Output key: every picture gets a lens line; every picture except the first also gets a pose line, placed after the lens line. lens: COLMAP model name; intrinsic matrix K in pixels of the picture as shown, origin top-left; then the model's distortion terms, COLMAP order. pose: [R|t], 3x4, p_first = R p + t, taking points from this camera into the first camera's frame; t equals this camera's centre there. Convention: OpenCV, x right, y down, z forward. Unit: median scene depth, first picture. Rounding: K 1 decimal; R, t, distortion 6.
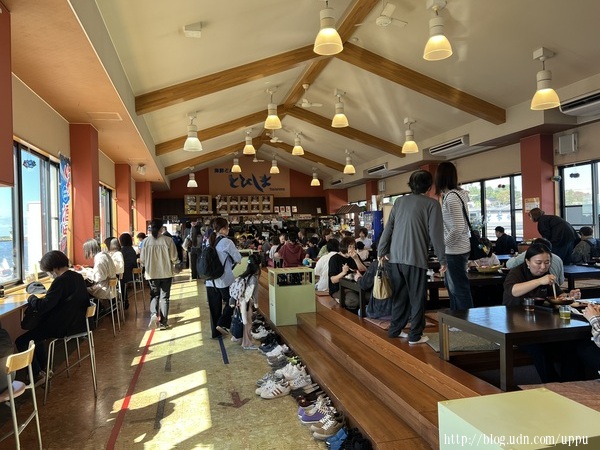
lens RADIAL K [[455.4, 0, 300.9], [0, 455.4, 227.1], [0, 0, 1]] dist [0.070568, -0.113106]
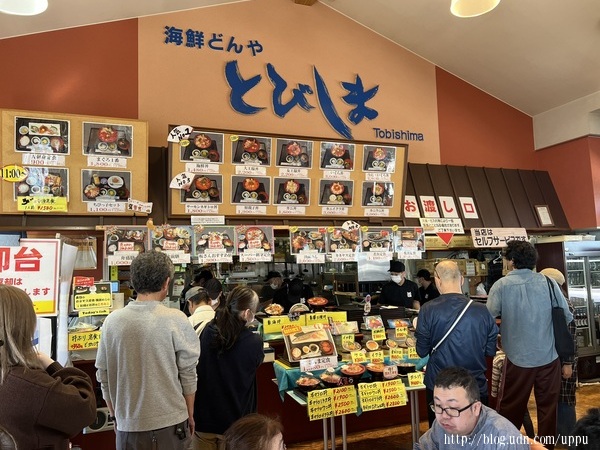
lens RADIAL K [[455.4, 0, 300.9], [0, 455.4, 227.1], [0, 0, 1]] dist [0.070568, -0.113106]
pose [[0.992198, 0.011149, 0.124172, -0.147900], [-0.000193, 0.996130, -0.087897, -0.004905], [-0.124671, 0.087187, 0.988360, 0.768221]]
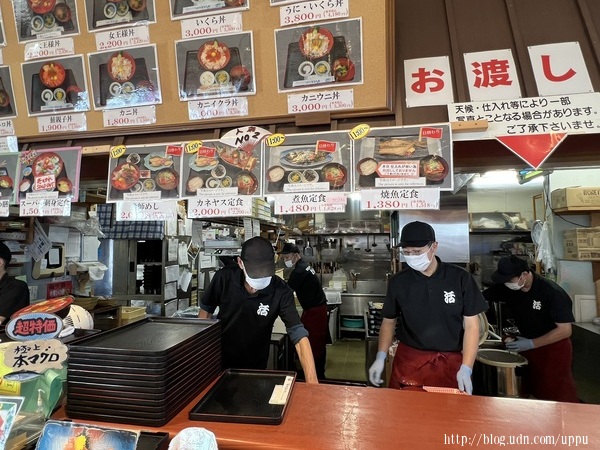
lens RADIAL K [[343.8, 0, 300.0], [0, 343.8, 225.0], [0, 0, 1]] dist [-0.004418, -0.000491]
pose [[0.903929, 0.002185, -0.427676, -0.046861], [-0.023419, 0.998739, -0.044397, -0.002944], [0.427040, 0.050147, 0.902841, 0.936055]]
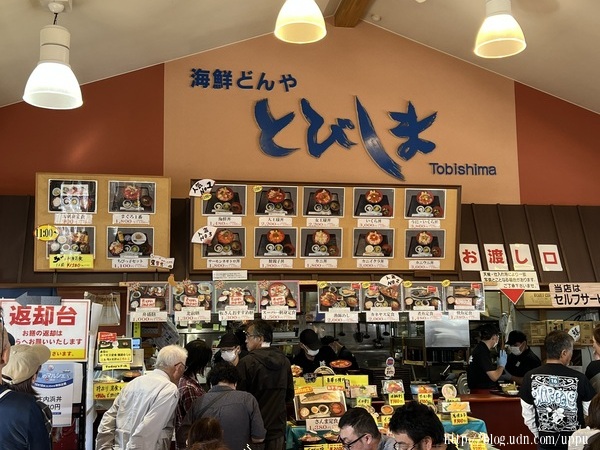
lens RADIAL K [[739.9, 0, 300.0], [0, 739.9, 225.0], [0, 0, 1]] dist [0.198425, -0.743457]
pose [[0.997762, 0.008103, -0.066369, -0.111510], [-0.017250, 0.990222, -0.138433, -0.003815], [0.064599, 0.139268, 0.988145, 0.656073]]
